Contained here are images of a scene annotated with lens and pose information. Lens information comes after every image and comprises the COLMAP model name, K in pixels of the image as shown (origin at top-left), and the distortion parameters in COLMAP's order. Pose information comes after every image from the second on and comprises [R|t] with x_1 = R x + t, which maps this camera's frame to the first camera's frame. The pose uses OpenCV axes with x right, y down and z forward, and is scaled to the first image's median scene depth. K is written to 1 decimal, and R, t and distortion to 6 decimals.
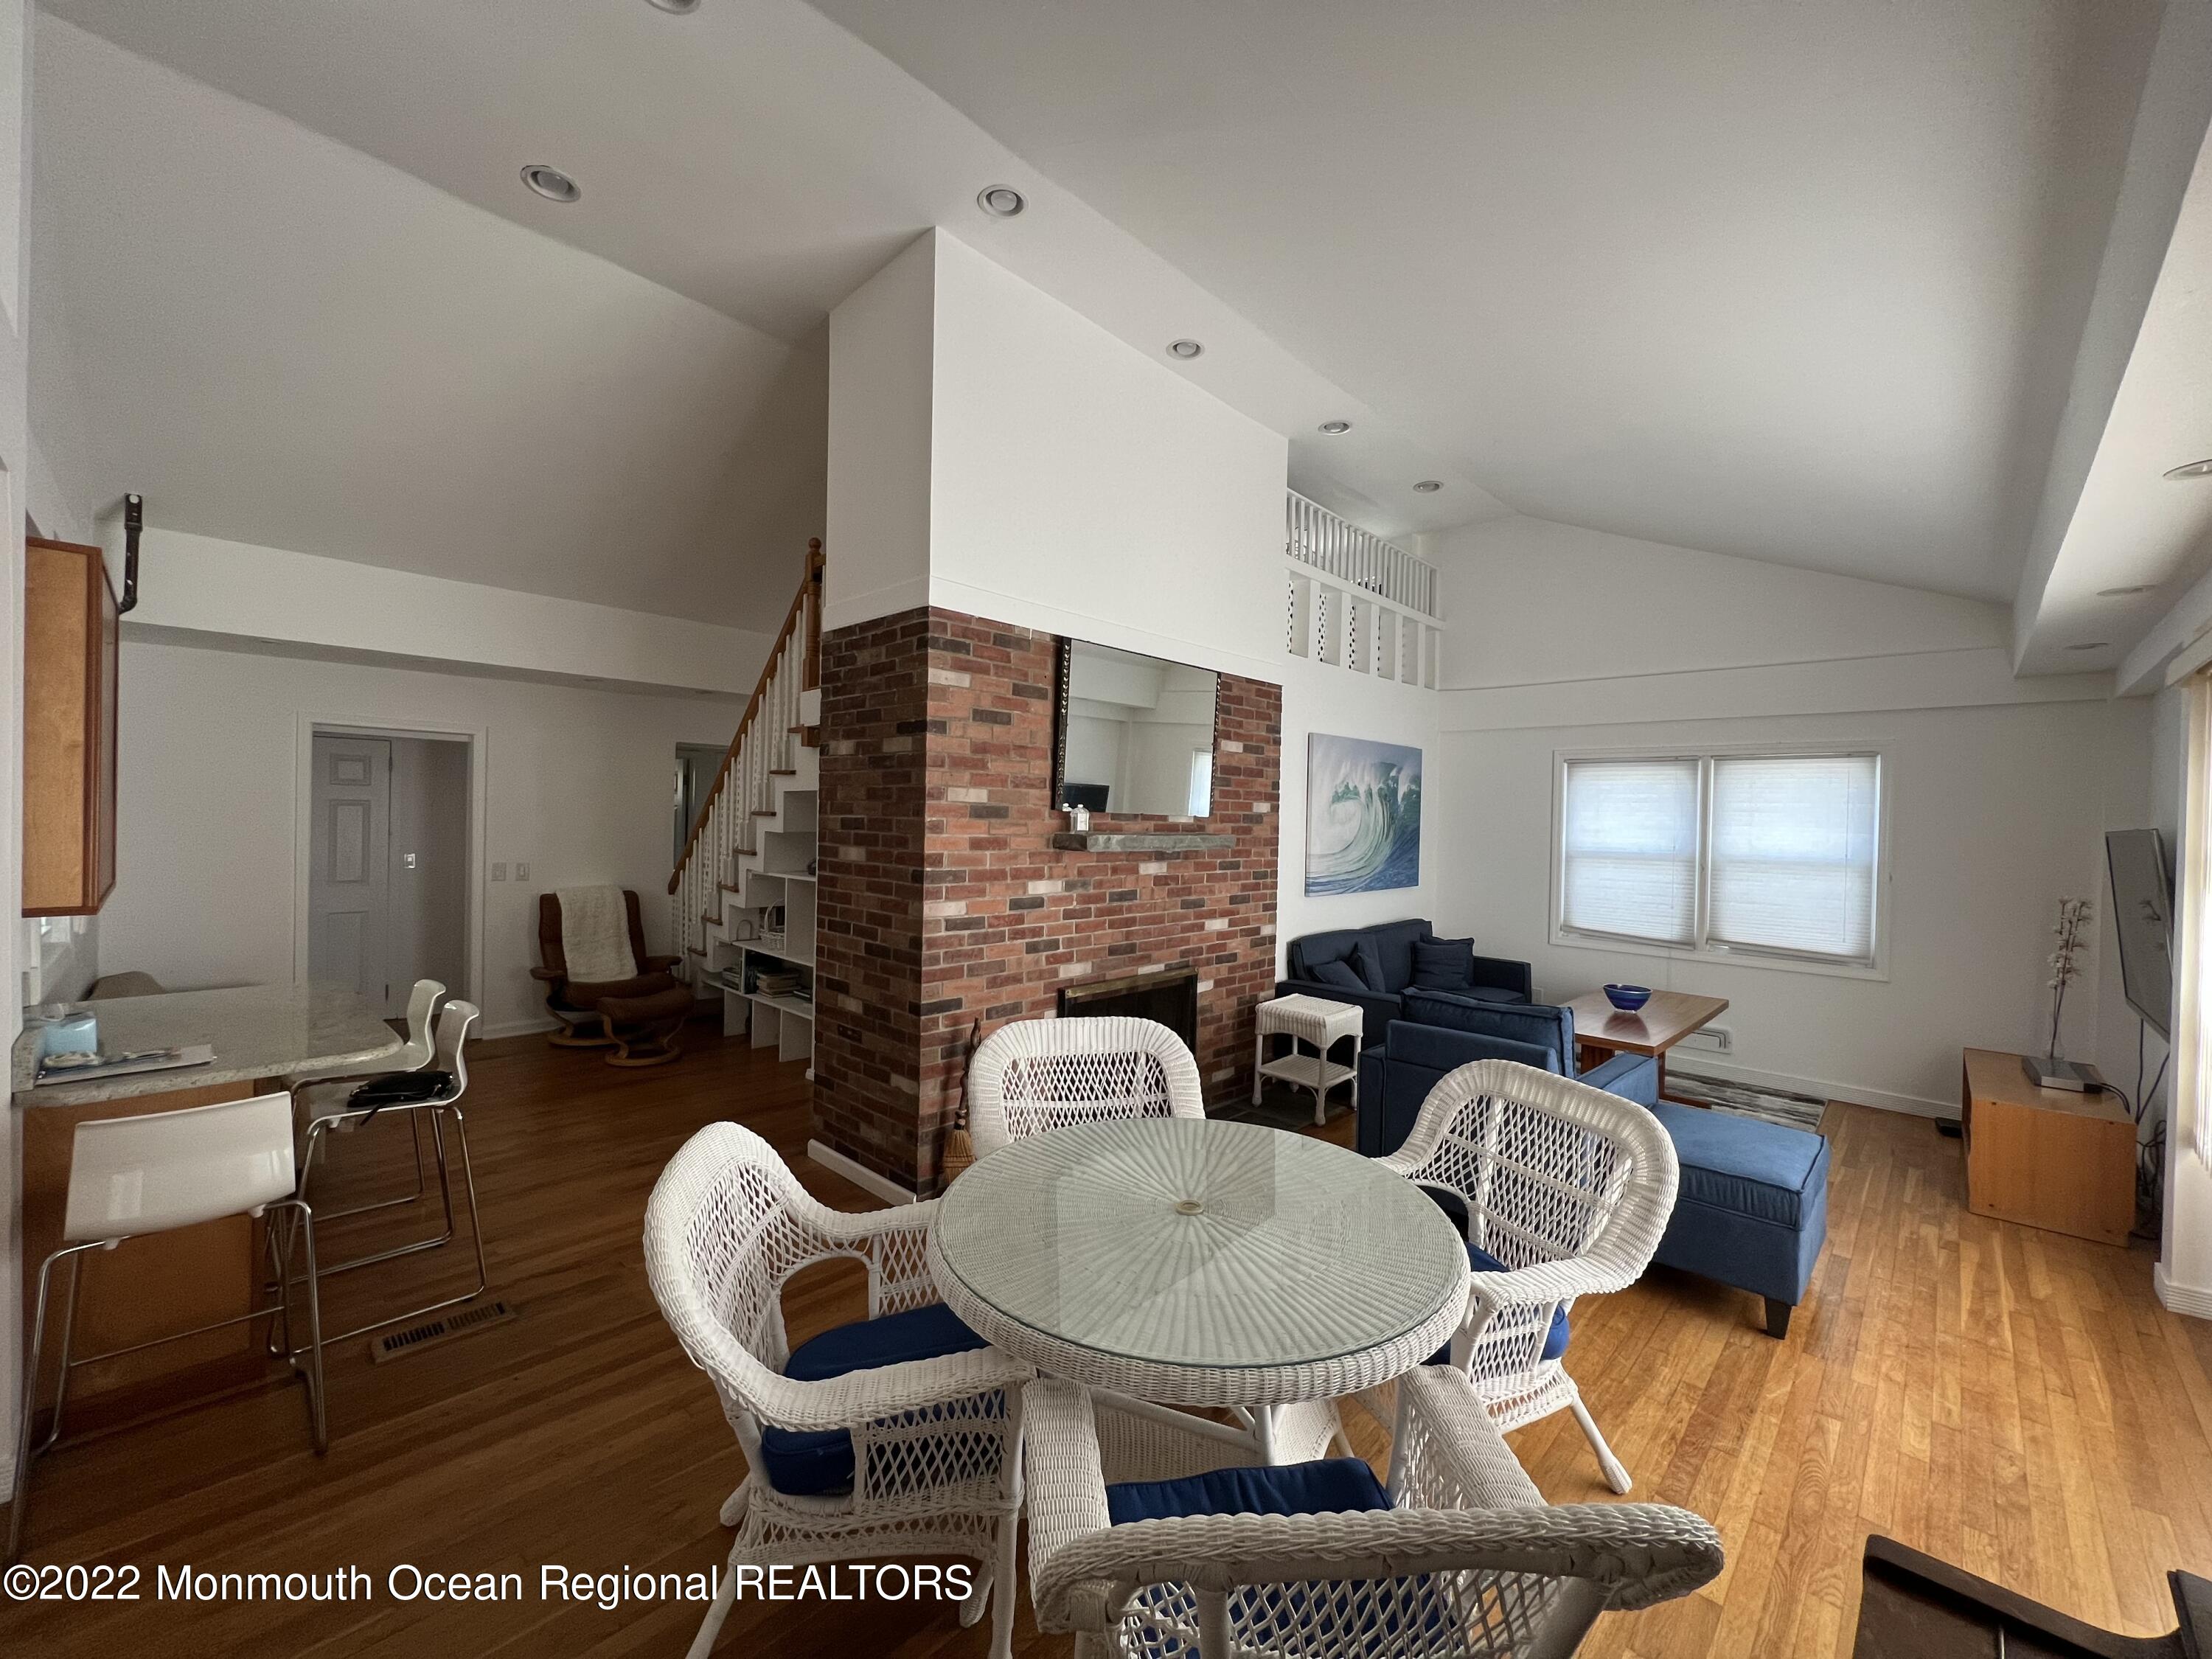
lens RADIAL K [[895.3, 0, 1106.0], [0, 895.3, 829.5], [0, 0, 1]] dist [0.000234, -0.000423]
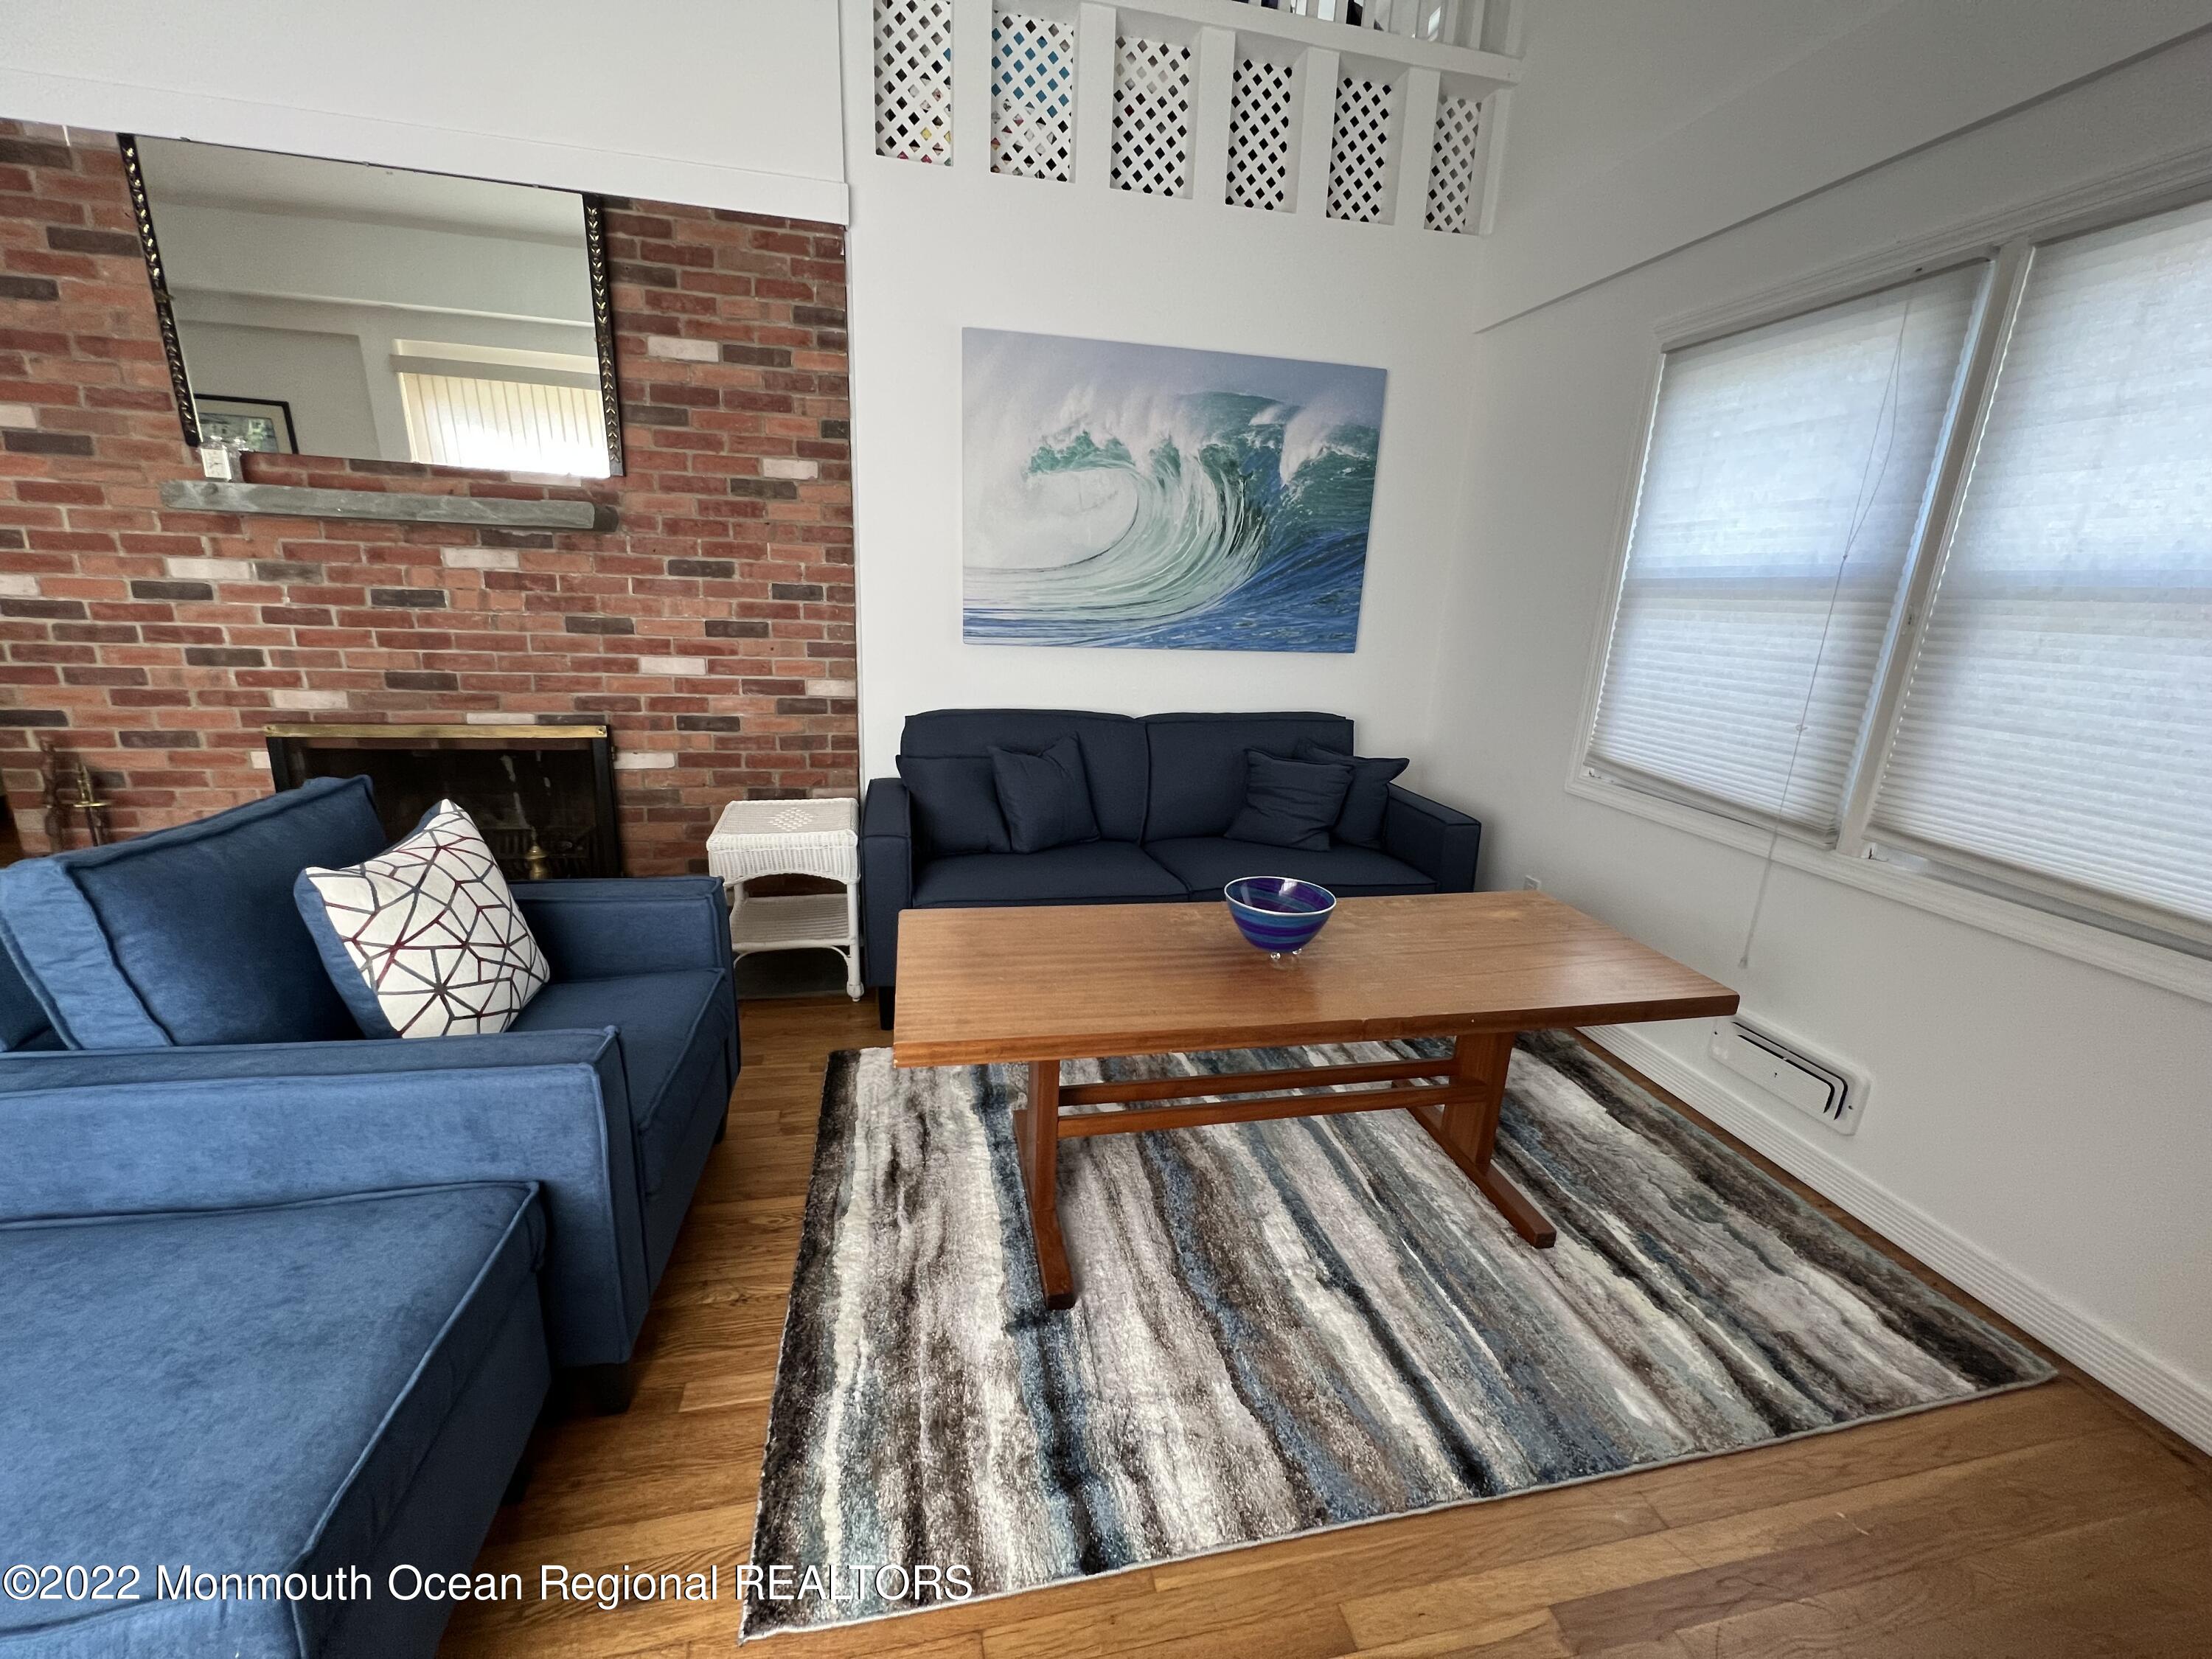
lens RADIAL K [[895.3, 0, 1106.0], [0, 895.3, 829.5], [0, 0, 1]] dist [0.000234, -0.000423]
pose [[0.829939, 0.159879, -0.534452, 0.706469], [-0.032200, 0.970183, 0.240224, 0.056554], [0.556924, -0.182162, 0.810341, 0.631523]]
